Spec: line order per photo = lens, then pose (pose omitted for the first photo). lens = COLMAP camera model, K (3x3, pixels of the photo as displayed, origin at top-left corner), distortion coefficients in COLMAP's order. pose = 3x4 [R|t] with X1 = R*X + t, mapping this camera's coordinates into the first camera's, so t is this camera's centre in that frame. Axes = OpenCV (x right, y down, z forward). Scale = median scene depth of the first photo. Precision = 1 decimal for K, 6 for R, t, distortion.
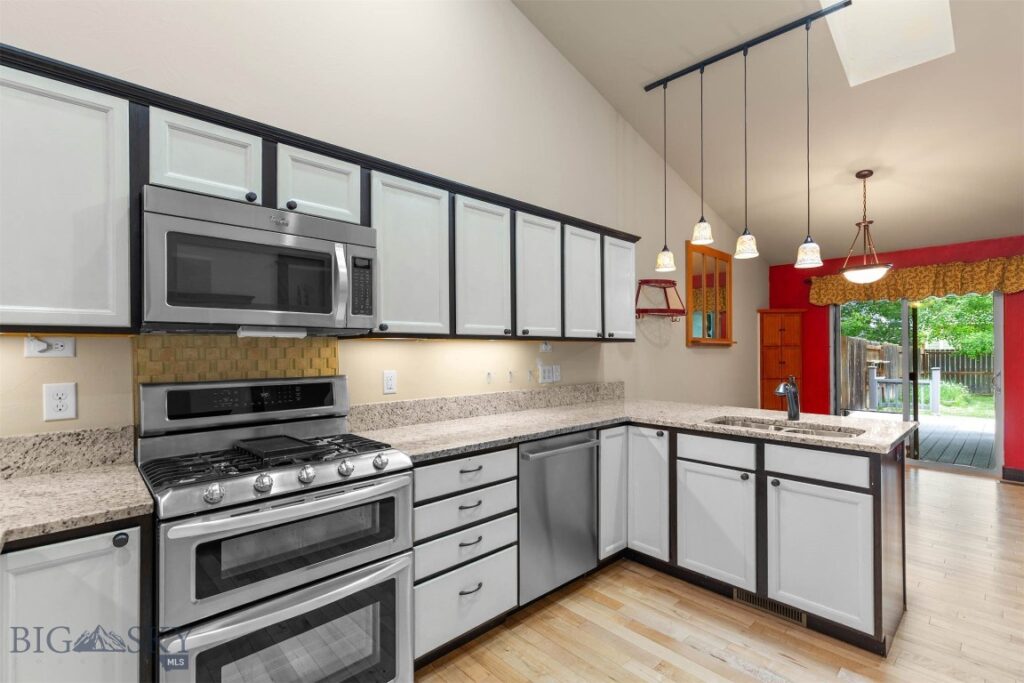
lens RADIAL K [[459.5, 0, 513.3], [0, 459.5, 348.4], [0, 0, 1]] dist [0.003567, -0.000196]
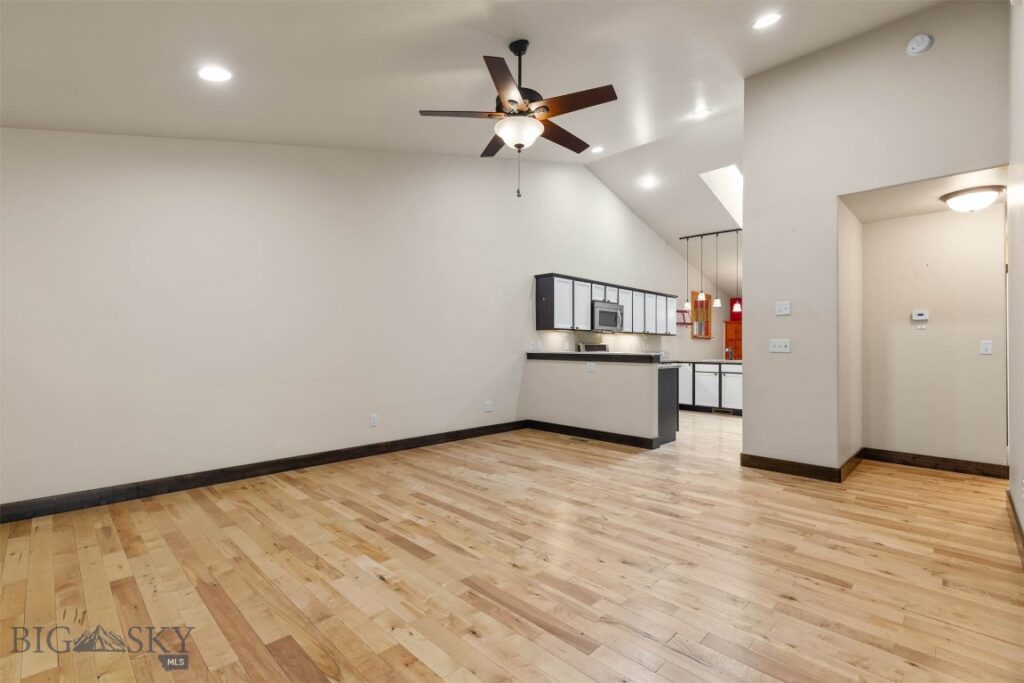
lens RADIAL K [[459.5, 0, 514.2], [0, 459.5, 345.2], [0, 0, 1]] dist [0.003567, -0.000196]
pose [[0.999051, 0.008076, 0.042792, -0.827521], [-0.007901, 0.999960, -0.004260, 0.062669], [-0.042825, 0.003918, 0.999075, -1.704828]]
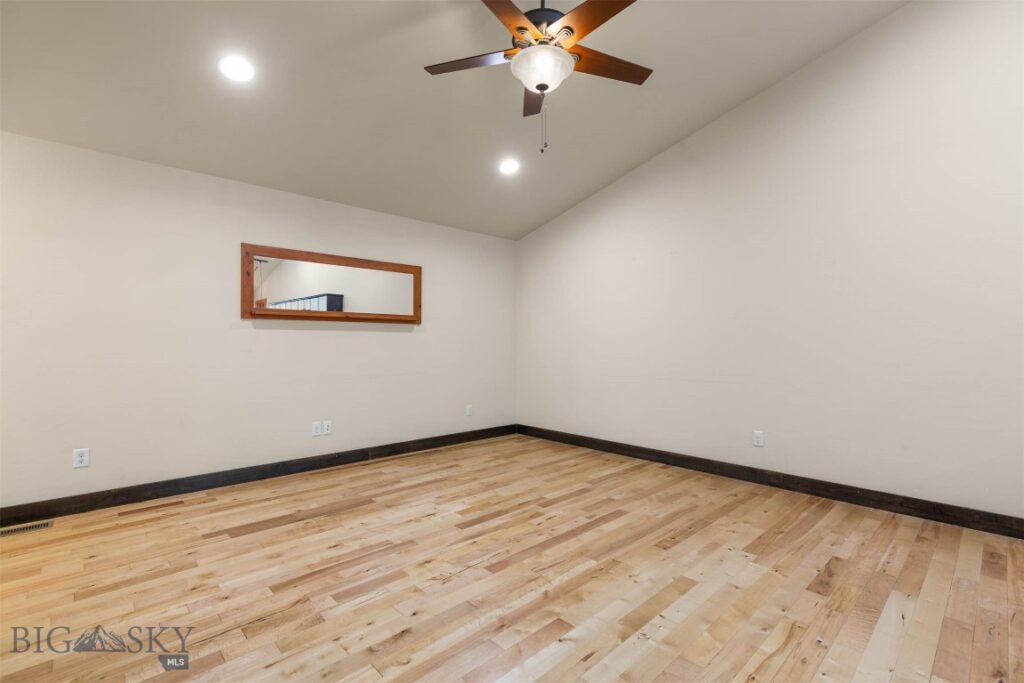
lens RADIAL K [[459.5, 0, 514.4], [0, 459.5, 341.6], [0, 0, 1]] dist [0.003567, -0.000196]
pose [[0.003040, -0.001205, -0.999995, -0.043069], [-0.003380, 0.999994, -0.001215, 0.059067], [0.999990, 0.003384, 0.003036, -0.820959]]
